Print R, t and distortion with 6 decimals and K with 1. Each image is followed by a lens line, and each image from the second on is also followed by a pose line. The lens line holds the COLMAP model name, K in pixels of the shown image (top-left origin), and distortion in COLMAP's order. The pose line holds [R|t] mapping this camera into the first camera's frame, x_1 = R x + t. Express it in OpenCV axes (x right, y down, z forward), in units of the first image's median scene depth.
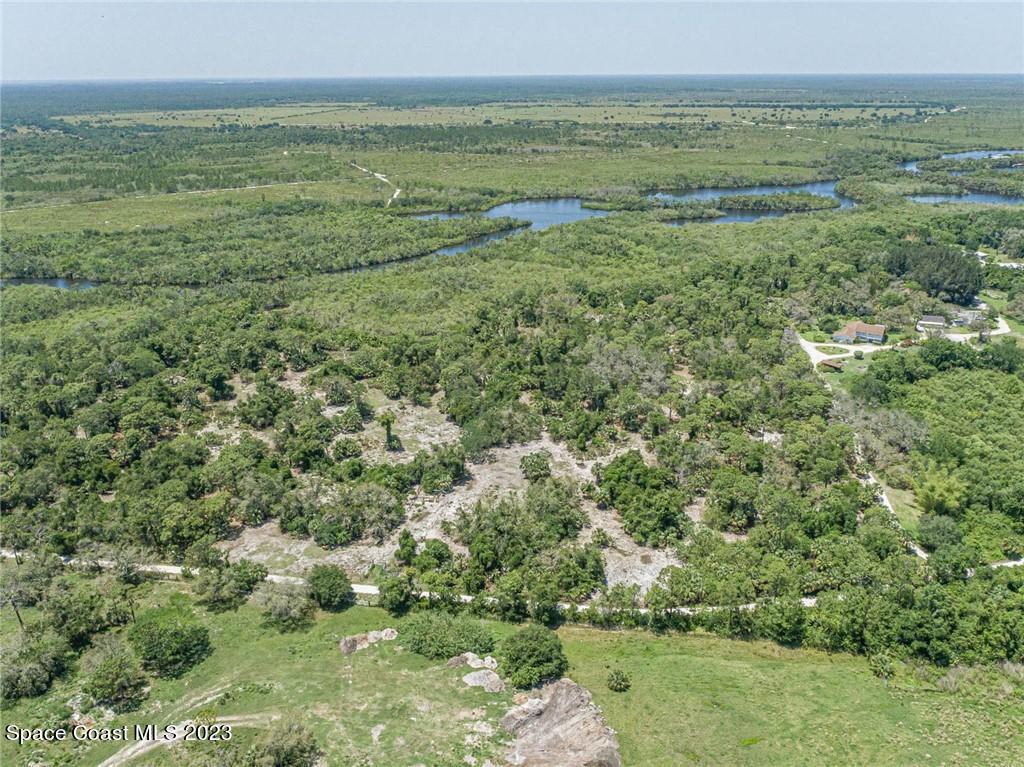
lens RADIAL K [[795.4, 0, 514.8], [0, 795.4, 381.4], [0, 0, 1]] dist [-0.021965, 0.016688]
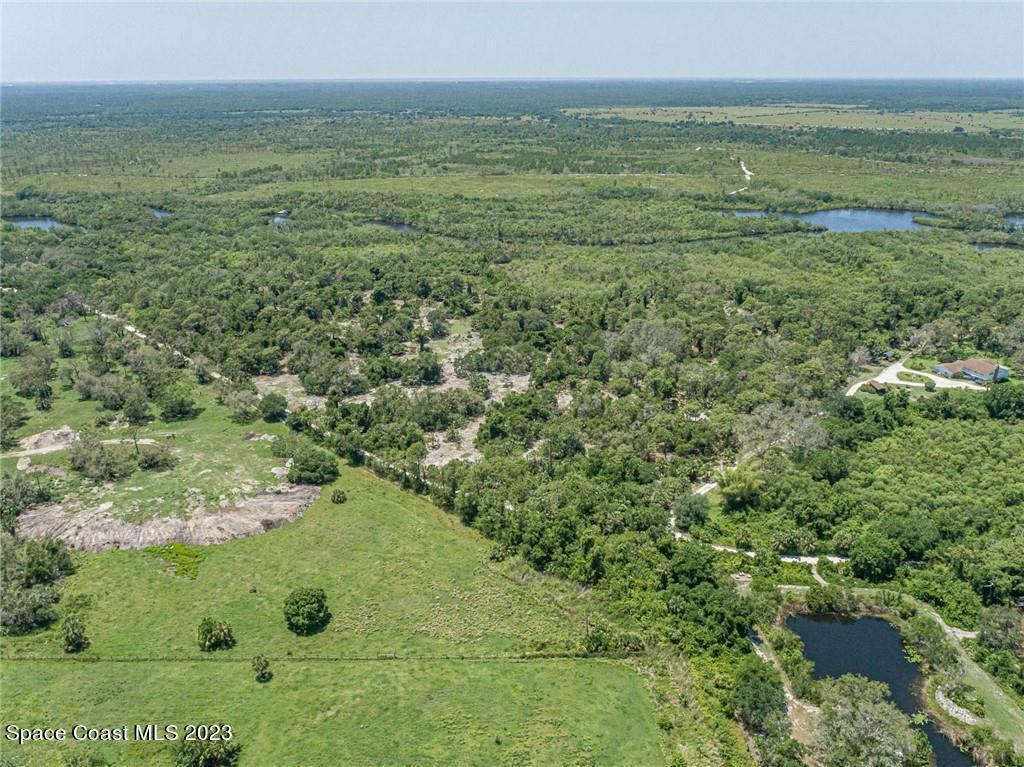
lens RADIAL K [[795.4, 0, 516.2], [0, 795.4, 379.8], [0, 0, 1]] dist [-0.021965, 0.016688]
pose [[0.812816, 0.212365, -0.542430, 0.480457], [-0.213222, 0.975021, 0.062221, 0.004163], [0.542094, 0.065084, 0.837793, -0.021989]]
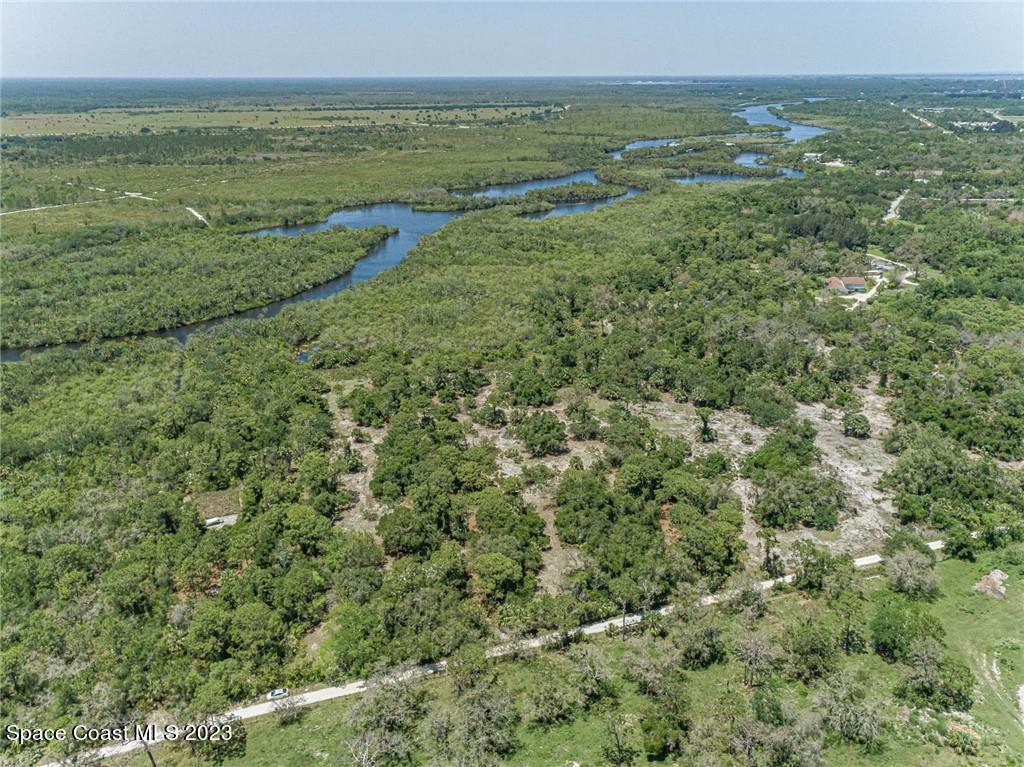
lens RADIAL K [[795.4, 0, 522.6], [0, 795.4, 384.0], [0, 0, 1]] dist [-0.021965, 0.016688]
pose [[0.872468, -0.174844, 0.456321, -0.552538], [0.175665, 0.983595, 0.041011, -0.047342], [-0.456006, 0.044379, 0.888870, 0.141123]]
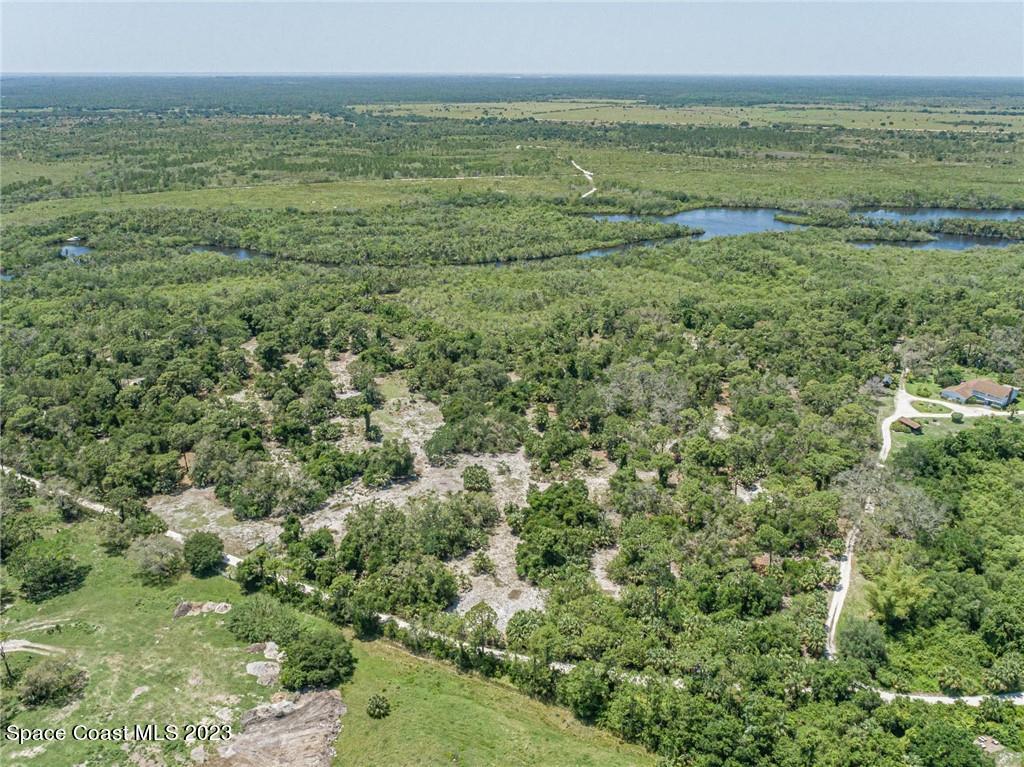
lens RADIAL K [[795.4, 0, 514.3], [0, 795.4, 404.1], [0, 0, 1]] dist [-0.021965, 0.016688]
pose [[0.939858, 0.141857, -0.310713, 0.225417], [-0.133273, 0.989877, 0.048804, -0.022900], [0.314491, -0.004460, 0.949250, 0.060105]]
